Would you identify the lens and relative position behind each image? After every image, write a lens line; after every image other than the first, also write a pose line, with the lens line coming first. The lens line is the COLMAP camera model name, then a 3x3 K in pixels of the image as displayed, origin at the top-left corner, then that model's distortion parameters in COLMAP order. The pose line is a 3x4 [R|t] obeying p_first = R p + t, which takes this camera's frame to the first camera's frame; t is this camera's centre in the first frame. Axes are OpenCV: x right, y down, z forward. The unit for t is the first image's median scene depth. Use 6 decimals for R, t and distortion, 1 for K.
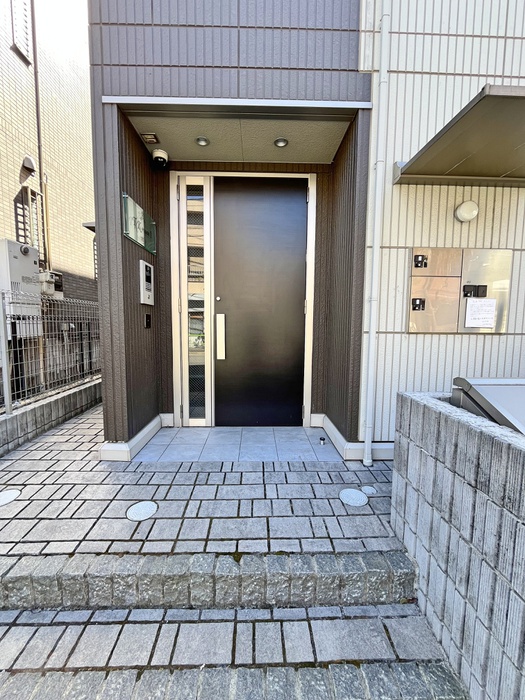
lens RADIAL K [[285.1, 0, 262.8], [0, 285.1, 347.3], [0, 0, 1]] dist [-0.003245, 0.000106]
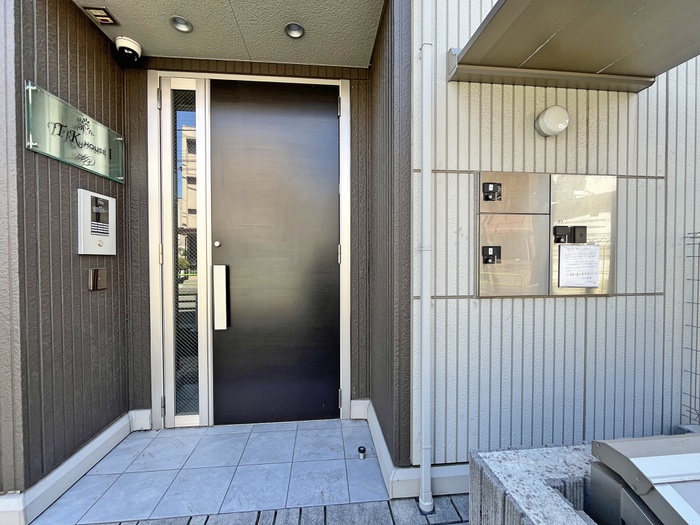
lens RADIAL K [[285.1, 0, 348.2], [0, 285.1, 262.3], [0, 0, 1]] dist [-0.003245, 0.000106]
pose [[0.997773, -0.012232, 0.065565, 0.156697], [0.016695, 0.997549, -0.067957, -0.088126], [-0.064573, 0.068900, 0.995532, 0.337090]]
